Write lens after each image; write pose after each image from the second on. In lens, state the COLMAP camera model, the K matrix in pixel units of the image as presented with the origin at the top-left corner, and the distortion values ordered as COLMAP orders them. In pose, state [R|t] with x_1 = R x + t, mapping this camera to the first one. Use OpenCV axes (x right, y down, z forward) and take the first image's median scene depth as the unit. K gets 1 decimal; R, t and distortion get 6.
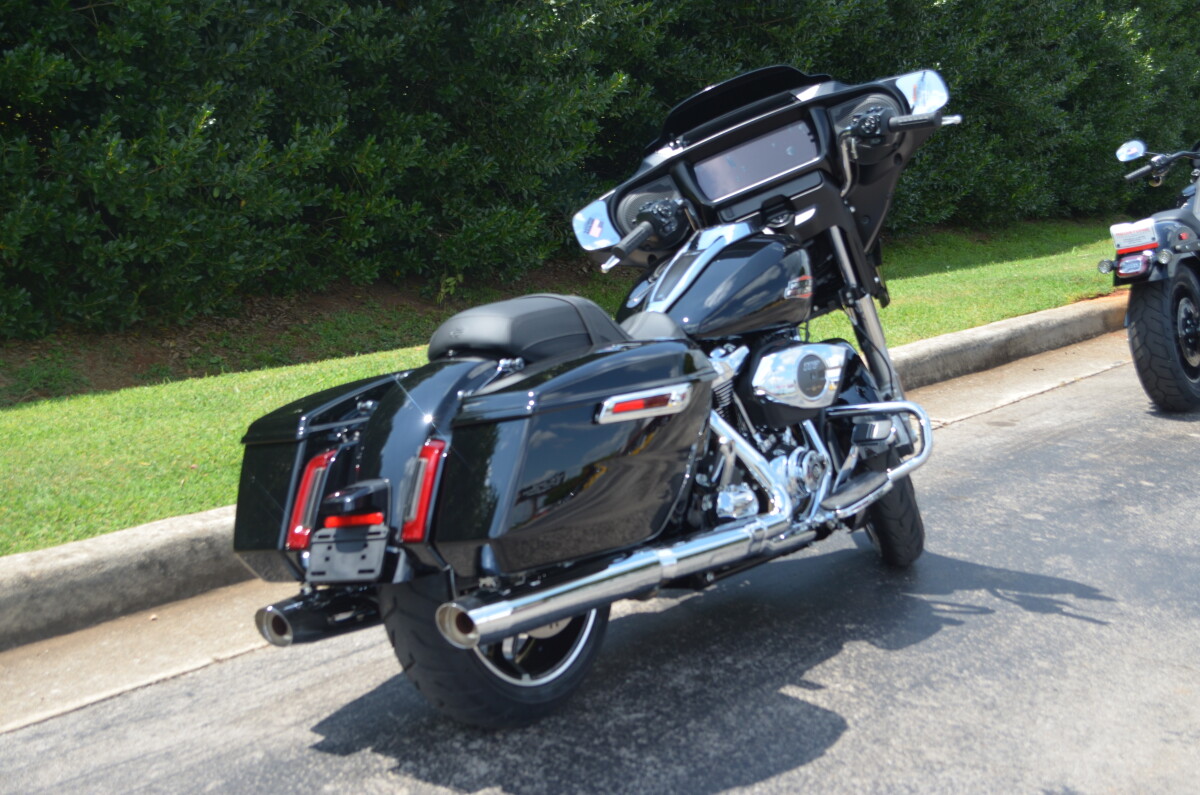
lens RADIAL K [[1776.8, 0, 603.3], [0, 1776.8, 397.0], [0, 0, 1]] dist [-0.023005, 0.000000]
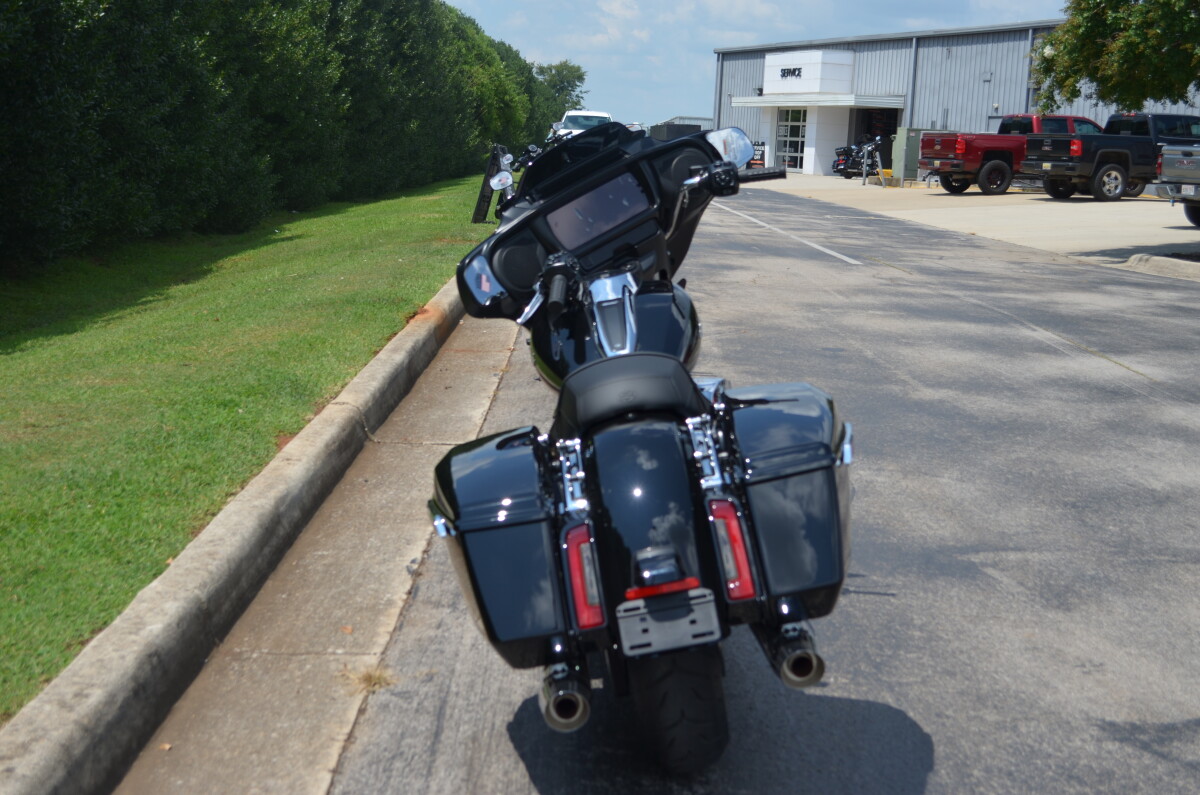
lens RADIAL K [[1776.8, 0, 601.1], [0, 1776.8, 398.2], [0, 0, 1]] dist [-0.023005, 0.000000]
pose [[0.821198, -0.089973, 0.563506, -0.524826], [0.093327, 0.995372, 0.022921, -0.046802], [-0.562960, 0.033768, 0.825794, 0.128937]]
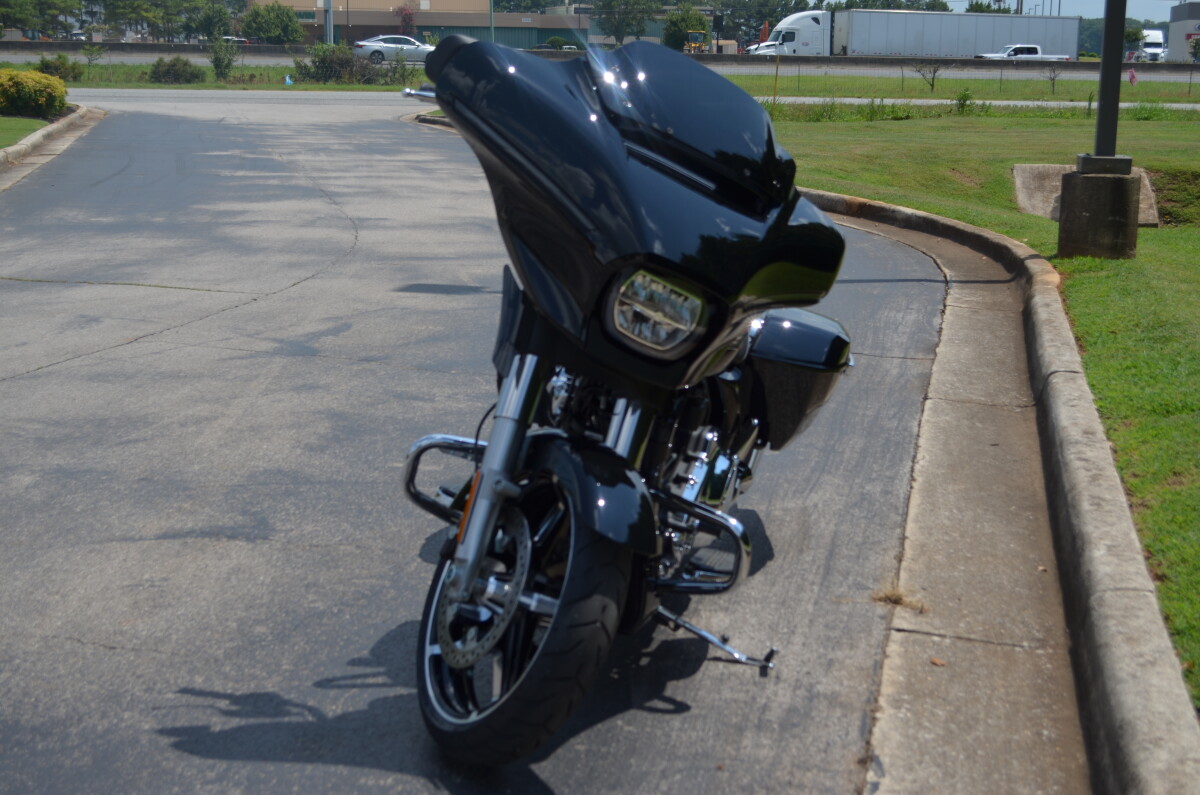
lens RADIAL K [[1776.8, 0, 601.5], [0, 1776.8, 397.7], [0, 0, 1]] dist [-0.023005, 0.000000]
pose [[-0.919799, 0.003904, -0.392370, 0.422232], [-0.135983, 0.934814, 0.328073, -0.293861], [0.368074, 0.355117, -0.859310, 1.716917]]
